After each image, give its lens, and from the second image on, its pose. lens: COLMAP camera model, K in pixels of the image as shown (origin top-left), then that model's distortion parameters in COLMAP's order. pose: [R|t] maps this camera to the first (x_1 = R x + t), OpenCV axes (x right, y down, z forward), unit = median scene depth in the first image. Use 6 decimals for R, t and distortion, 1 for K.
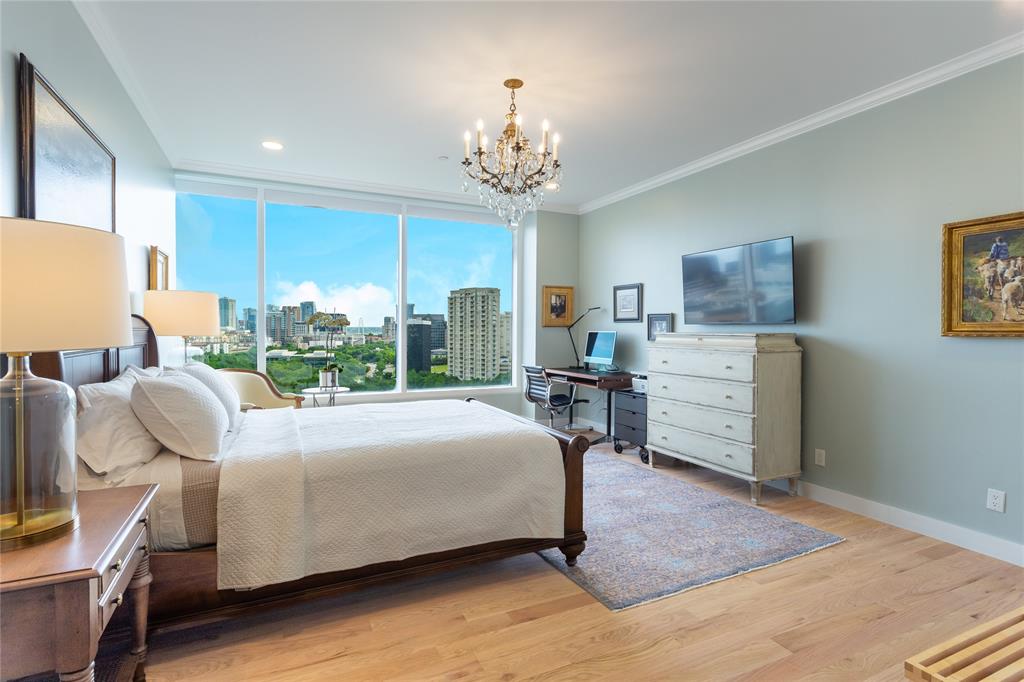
lens RADIAL K [[503.5, 0, 506.3], [0, 503.5, 334.1], [0, 0, 1]] dist [0.002620, 0.000413]
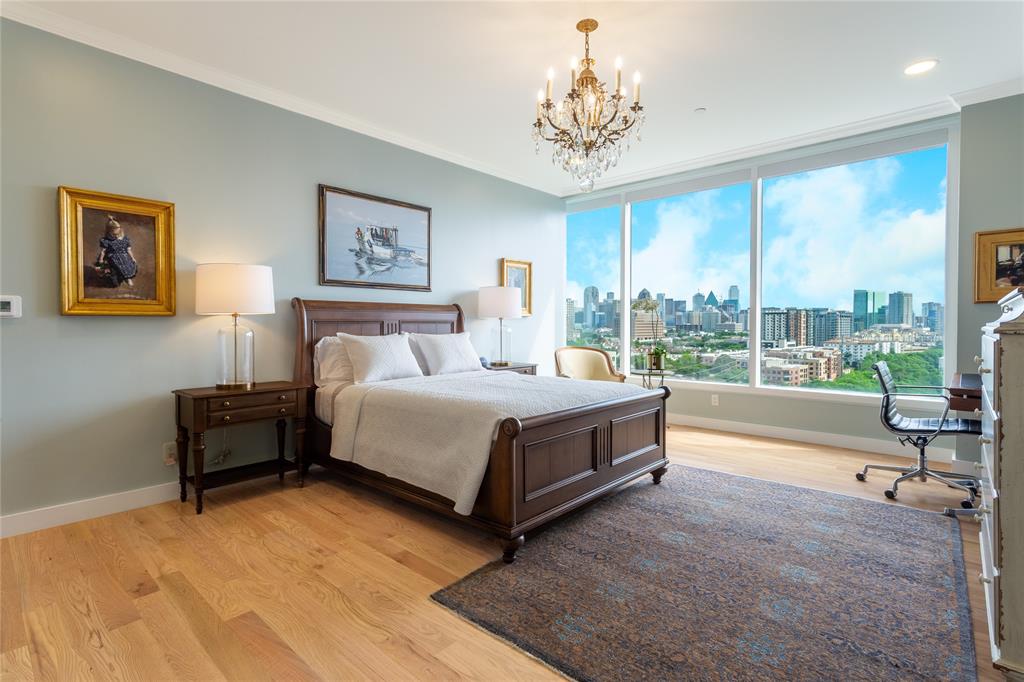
lens RADIAL K [[493.9, 0, 508.4], [0, 493.9, 334.7], [0, 0, 1]] dist [0.000831, 0.000323]
pose [[0.379846, 0.012203, -0.924969, 1.078891], [-0.006868, 0.999923, 0.010371, 0.053345], [0.925024, 0.002413, 0.379900, 0.767755]]
